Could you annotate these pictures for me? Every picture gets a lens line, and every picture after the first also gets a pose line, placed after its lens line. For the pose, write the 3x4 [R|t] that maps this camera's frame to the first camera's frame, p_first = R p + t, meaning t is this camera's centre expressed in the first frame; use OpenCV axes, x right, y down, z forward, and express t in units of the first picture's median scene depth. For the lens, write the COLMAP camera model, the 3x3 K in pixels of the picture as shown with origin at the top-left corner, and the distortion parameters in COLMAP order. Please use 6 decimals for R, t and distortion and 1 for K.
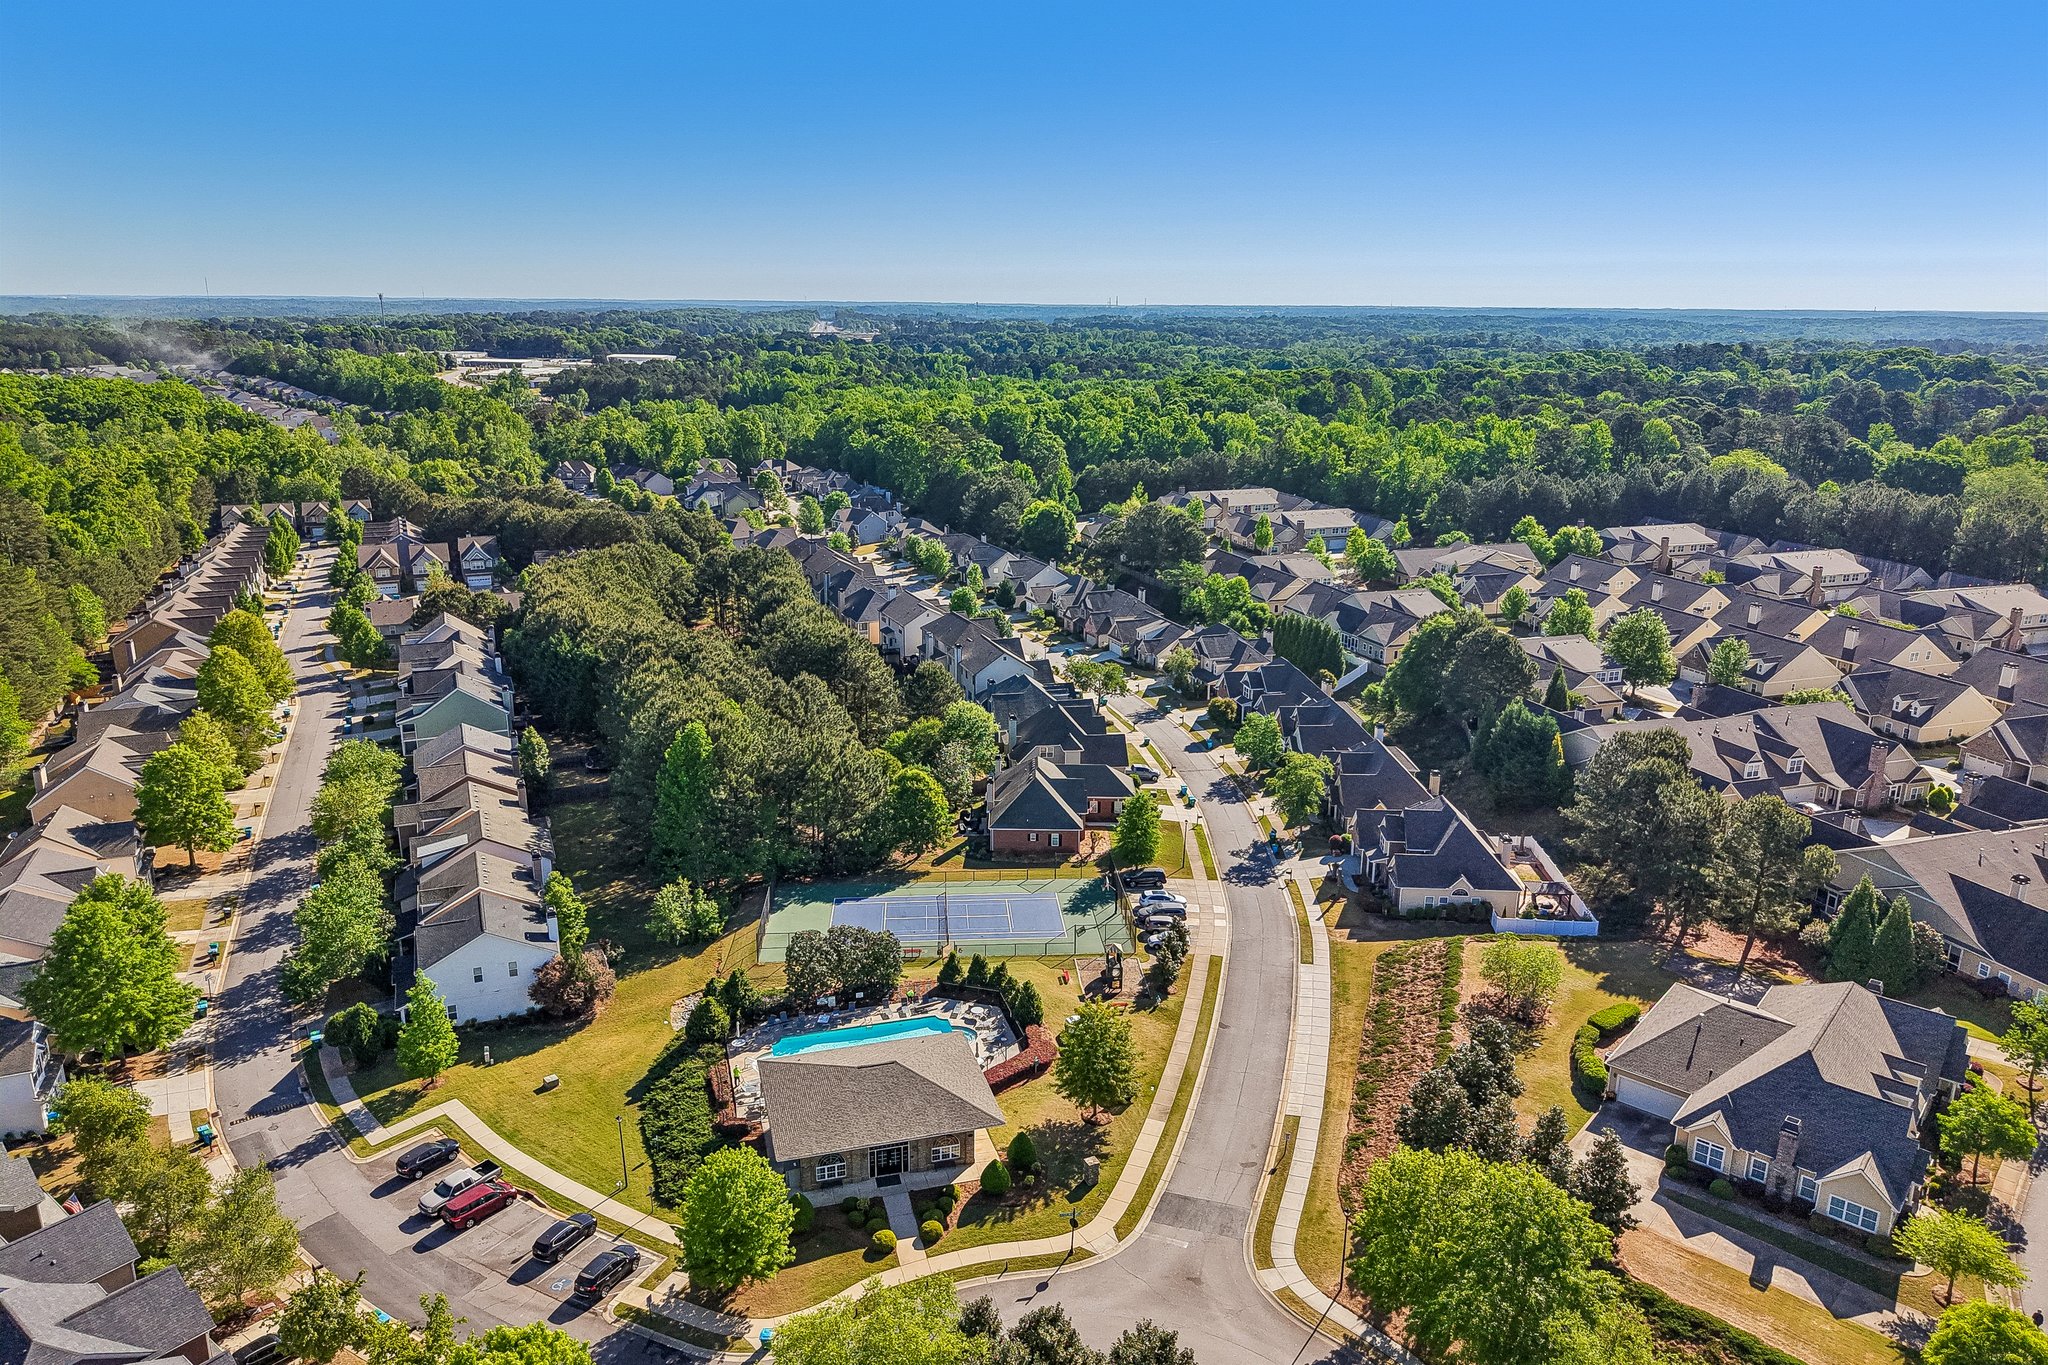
lens RADIAL K [[1357.6, 0, 1013.1], [0, 1357.6, 681.3], [0, 0, 1]] dist [0.088502, -0.111762]
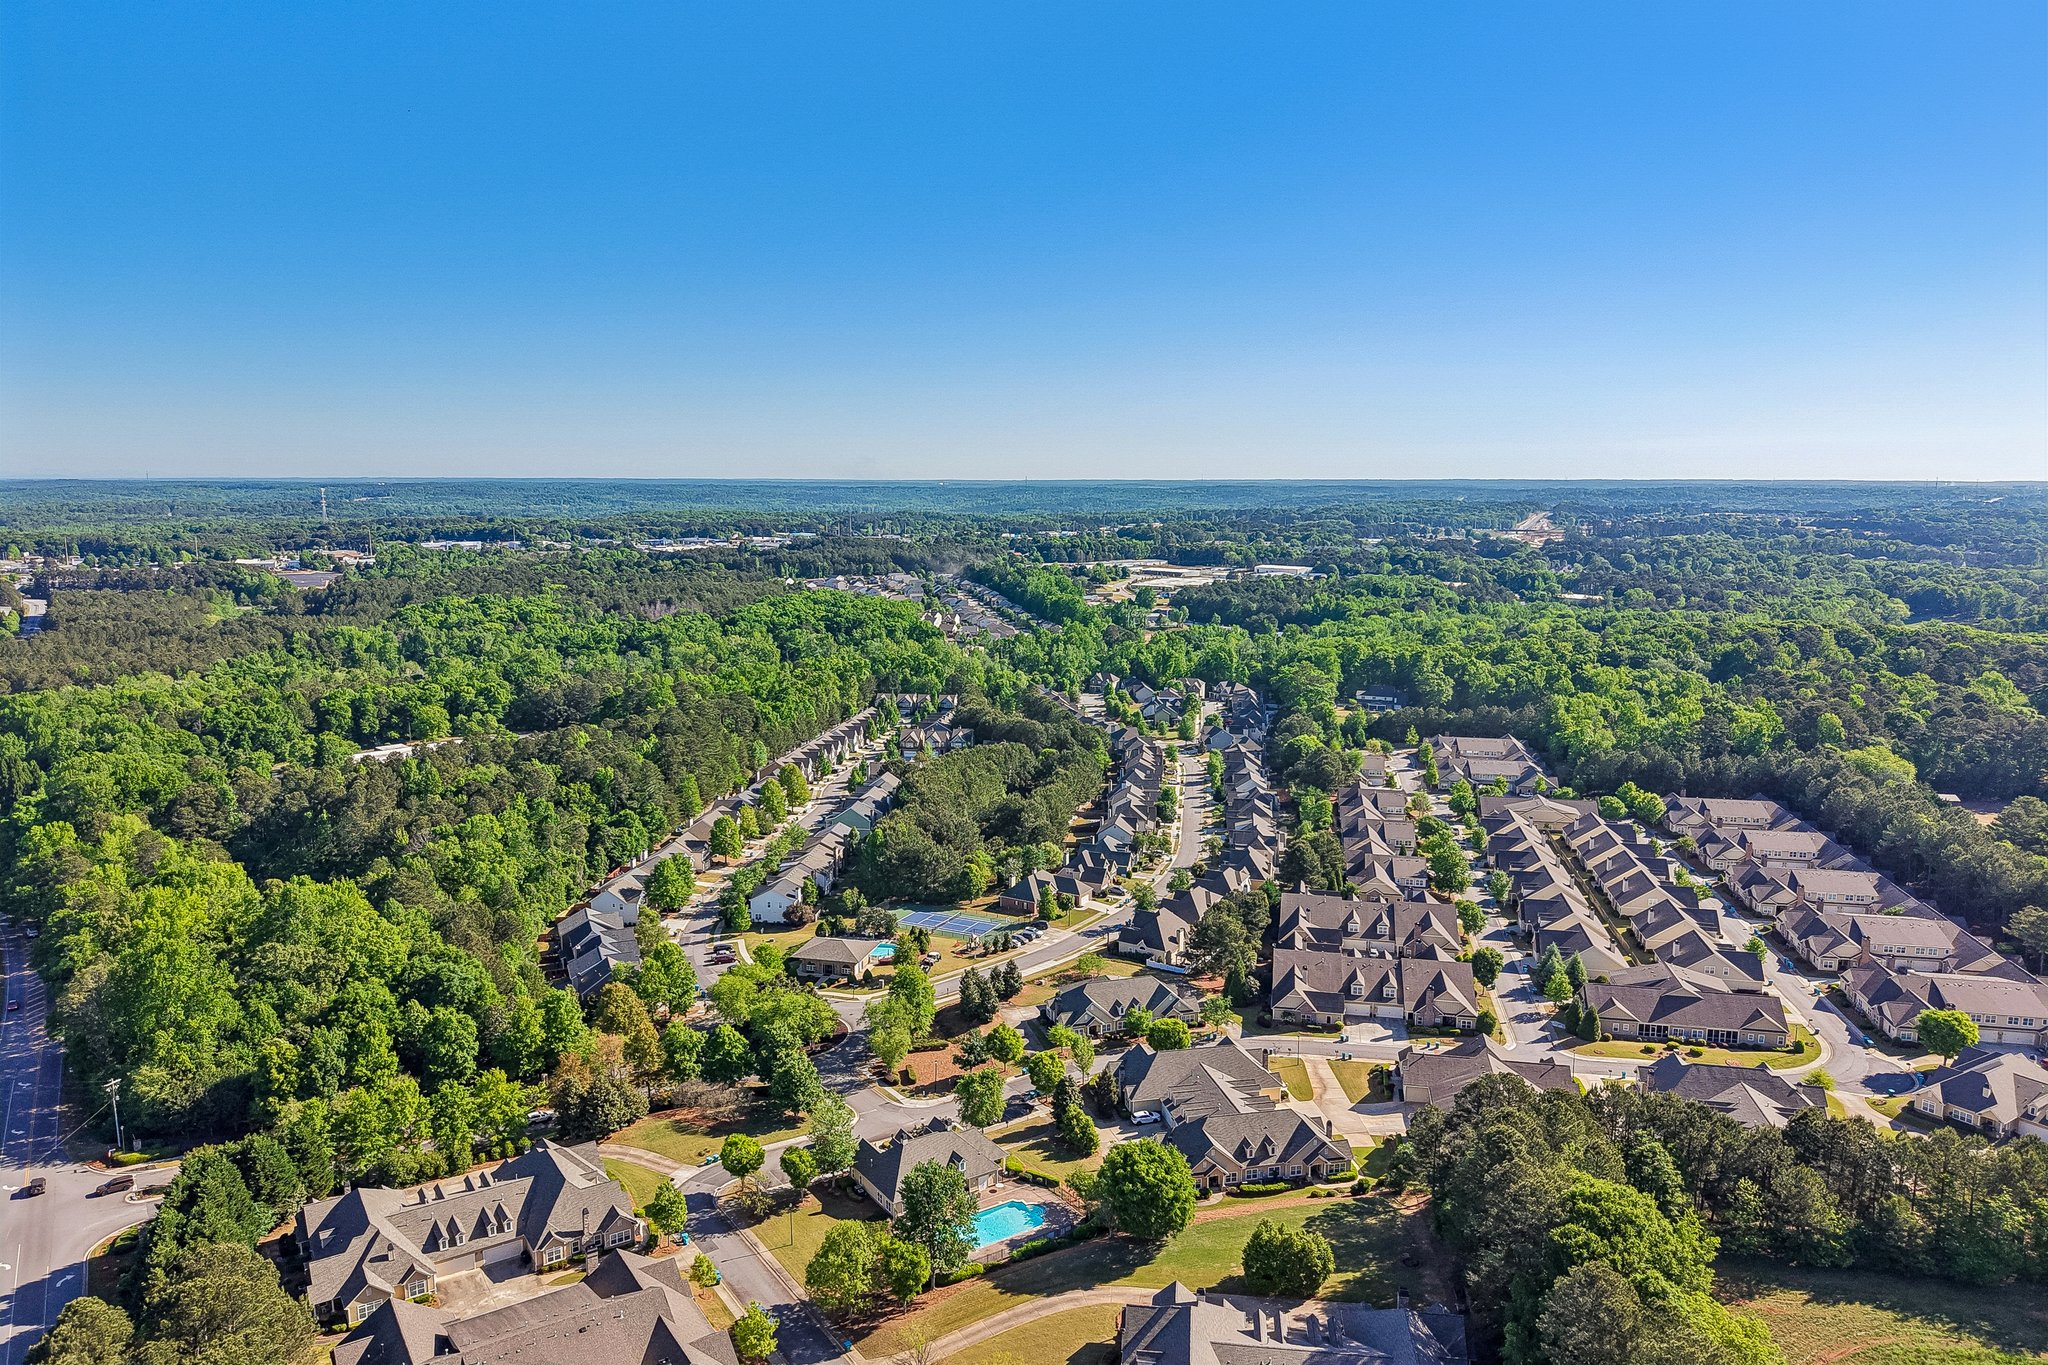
lens RADIAL K [[1357.6, 0, 1013.1], [0, 1357.6, 681.3], [0, 0, 1]] dist [0.088502, -0.111762]
pose [[0.859708, 0.067664, -0.506284, 1.121712], [-0.129999, 0.987533, -0.088767, -0.043281], [0.493966, 0.142130, 0.857786, -0.953678]]
